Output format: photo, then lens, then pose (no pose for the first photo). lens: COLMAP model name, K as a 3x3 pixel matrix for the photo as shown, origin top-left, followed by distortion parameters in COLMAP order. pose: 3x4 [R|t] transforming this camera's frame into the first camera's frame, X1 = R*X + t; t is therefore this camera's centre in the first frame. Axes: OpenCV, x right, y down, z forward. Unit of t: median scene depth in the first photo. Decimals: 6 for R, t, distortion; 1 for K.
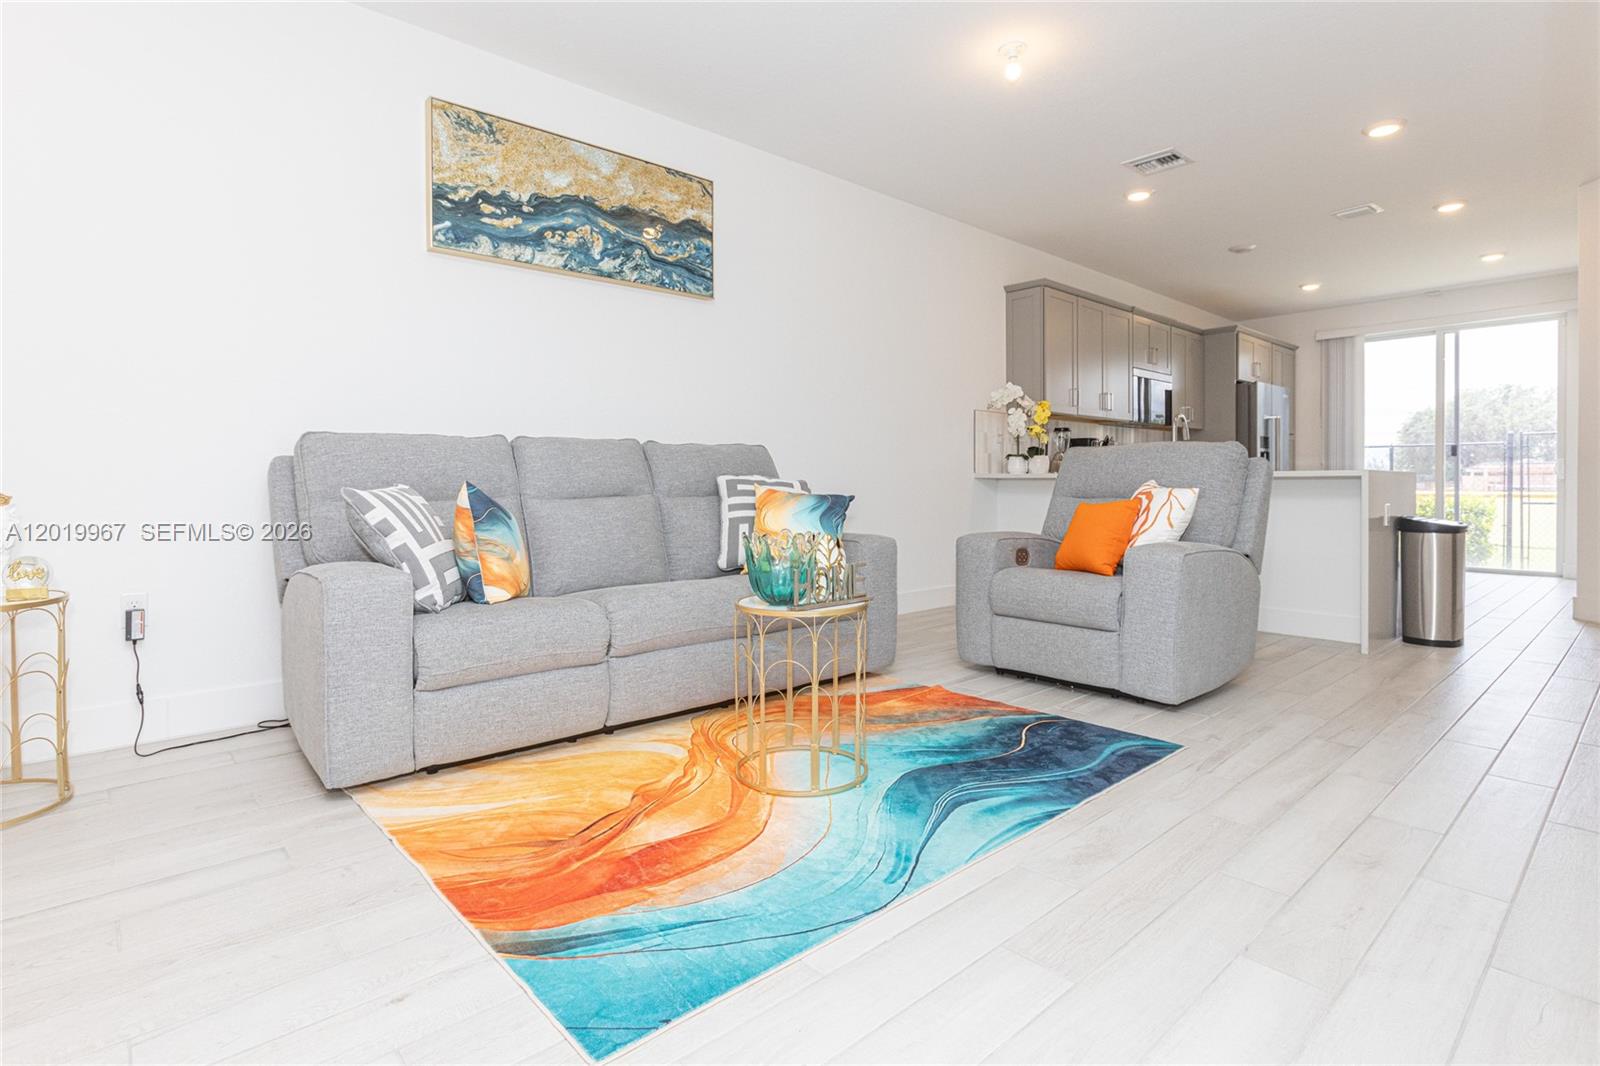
lens RADIAL K [[821.0, 0, 801.0], [0, 821.0, 519.3], [0, 0, 1]] dist [0.001165, 0.006038]
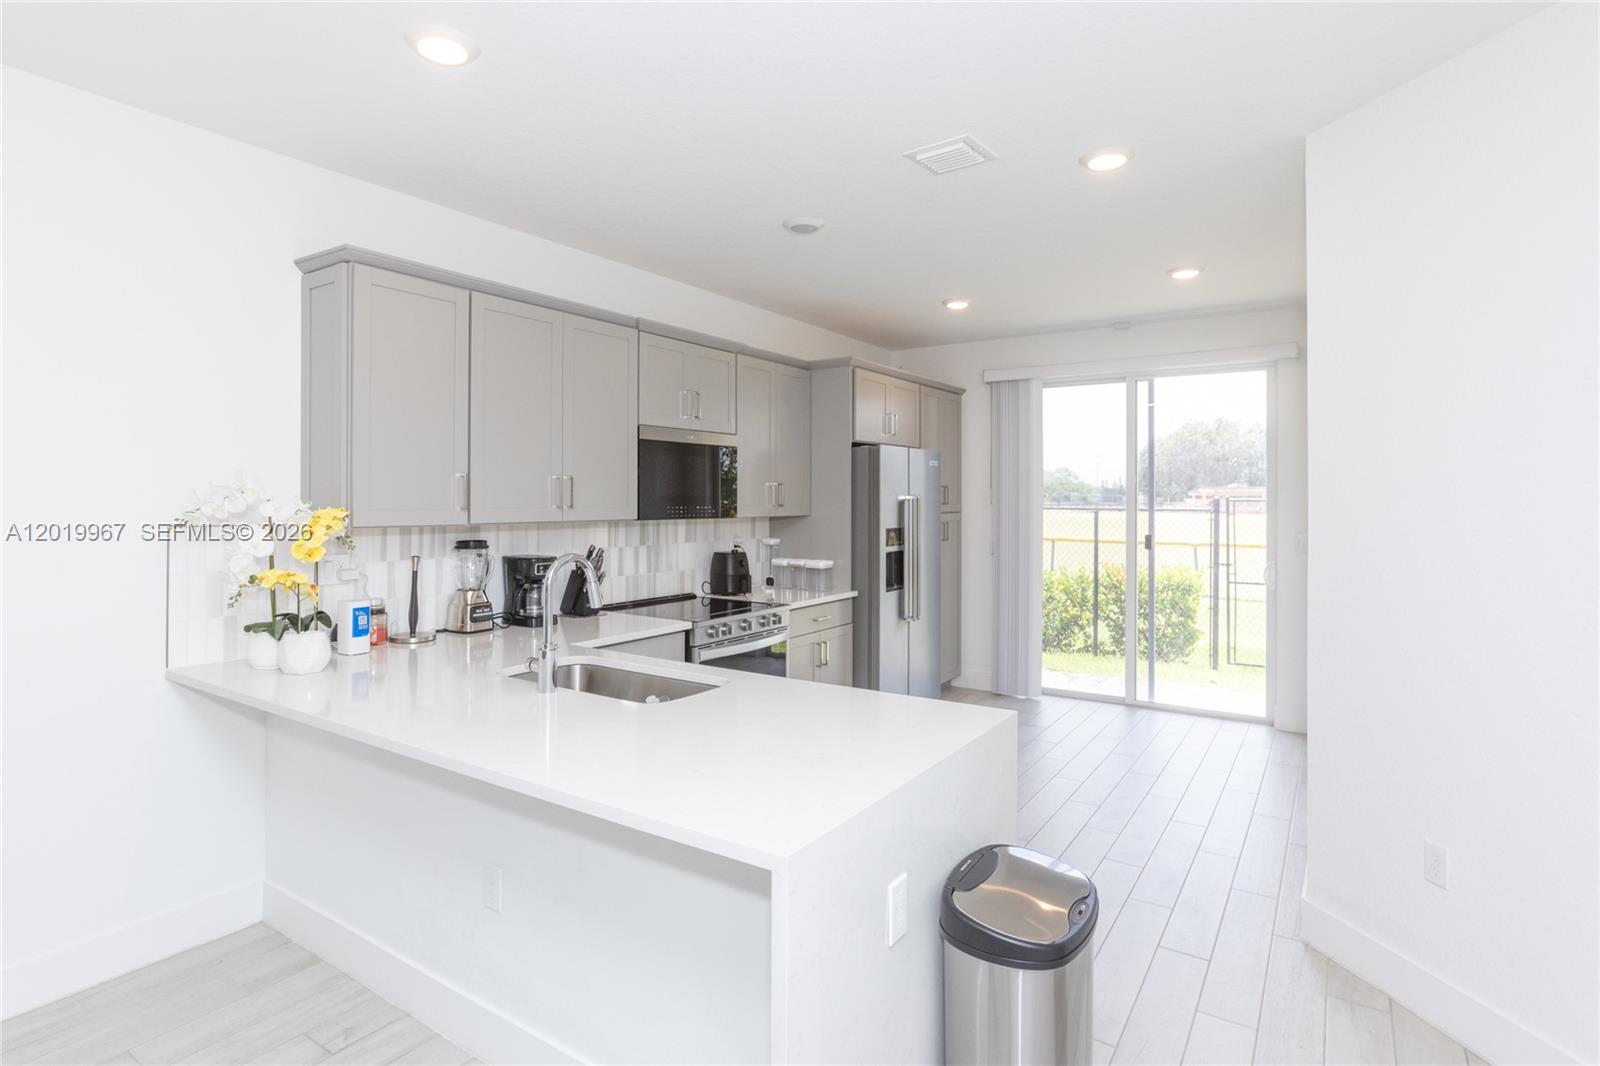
lens RADIAL K [[821.0, 0, 794.3], [0, 821.0, 529.0], [0, 0, 1]] dist [0.001165, 0.006038]
pose [[0.973735, -0.003929, 0.227651, 0.319261], [0.004853, 0.999982, -0.003500, -0.093218], [-0.227633, 0.004512, 0.973736, 0.359647]]
